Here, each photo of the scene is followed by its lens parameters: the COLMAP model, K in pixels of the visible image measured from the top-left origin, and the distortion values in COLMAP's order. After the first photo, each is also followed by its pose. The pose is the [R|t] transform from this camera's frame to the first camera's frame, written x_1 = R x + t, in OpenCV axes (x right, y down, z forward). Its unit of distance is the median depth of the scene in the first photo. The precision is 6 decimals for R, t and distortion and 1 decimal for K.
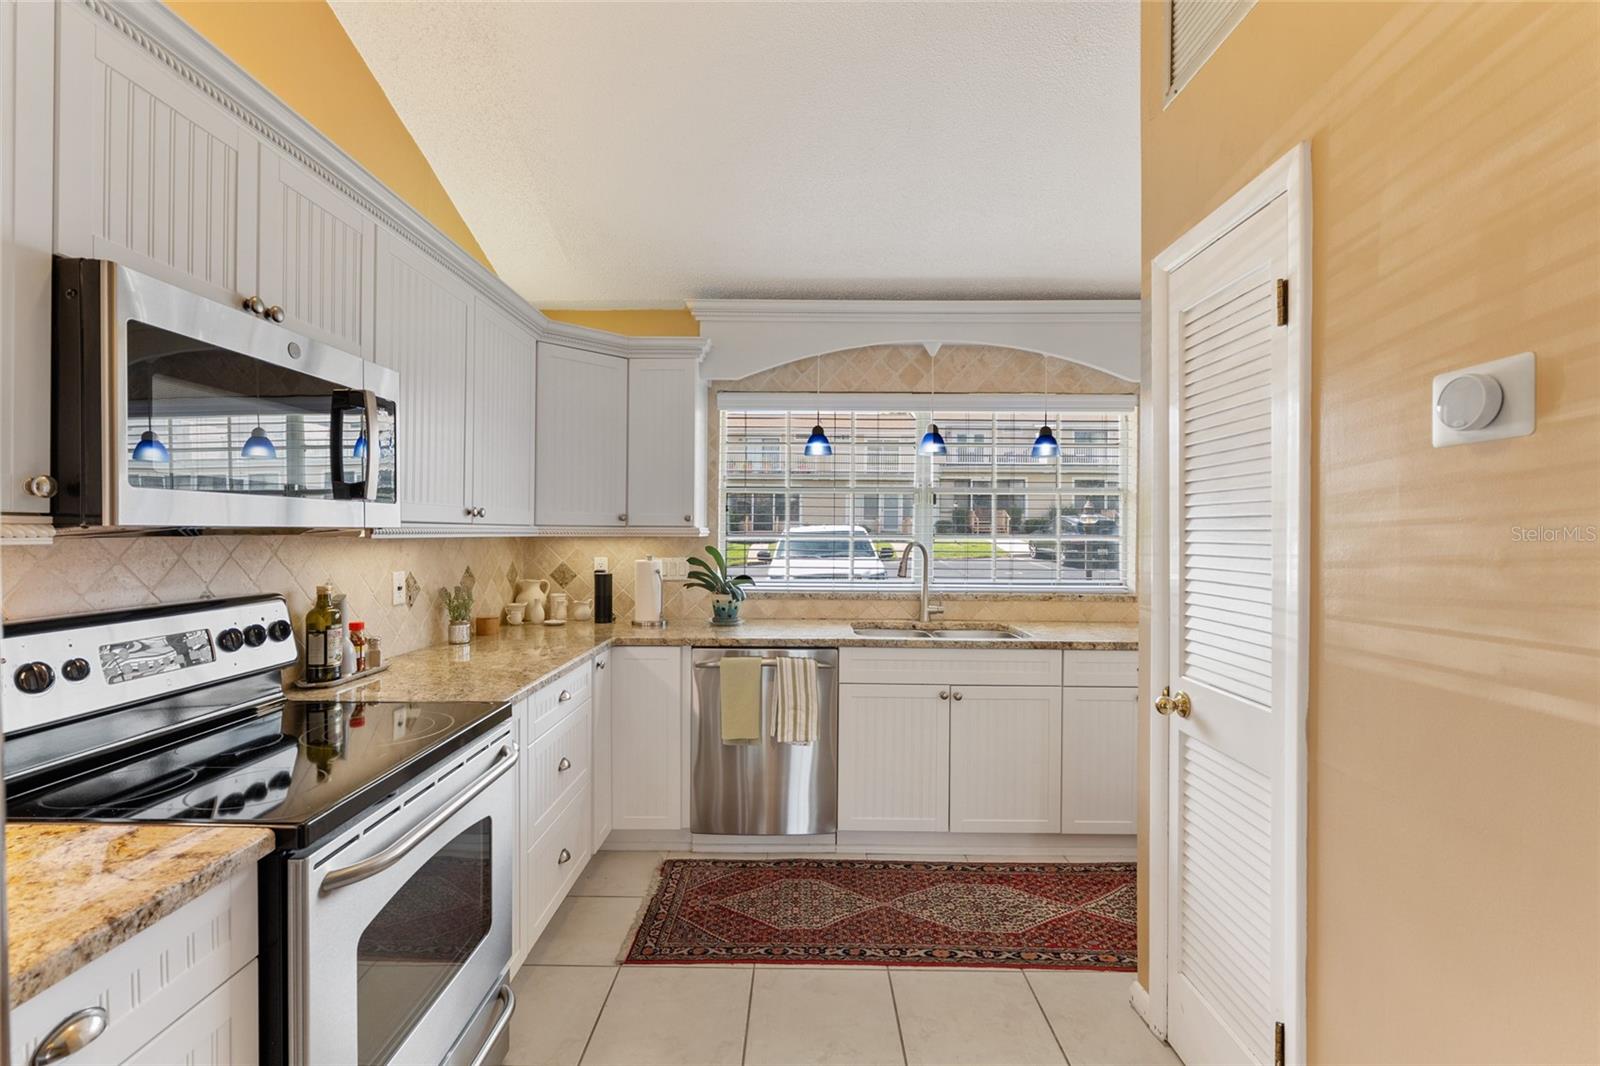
lens RADIAL K [[702.9, 0, 800.0], [0, 702.9, 533.0], [0, 0, 1]] dist [0.002059, 0.000255]
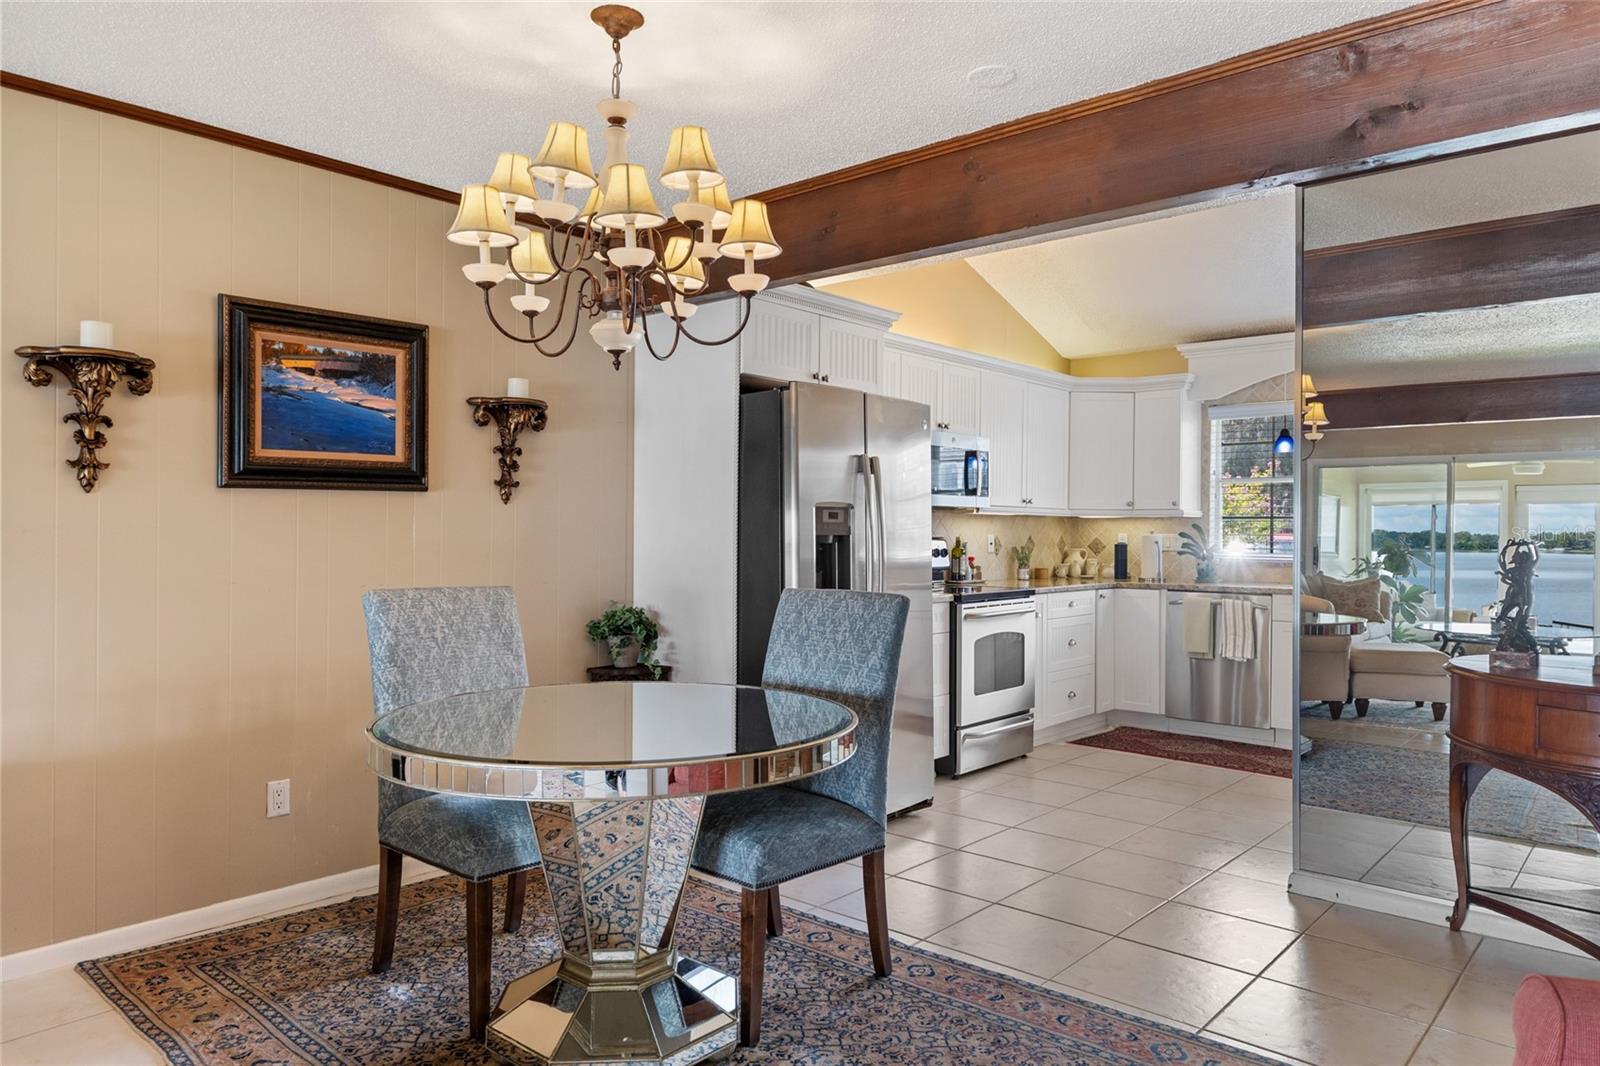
lens RADIAL K [[1046.1, 0, 800.0], [0, 1046.1, 533.0], [0, 0, 1]] dist [-0.002190, -0.000821]
pose [[0.756583, 0.003082, -0.653891, 0.733761], [-0.005811, 0.999981, -0.002011, 0.053252], [0.653872, 0.005321, 0.756586, -1.218164]]
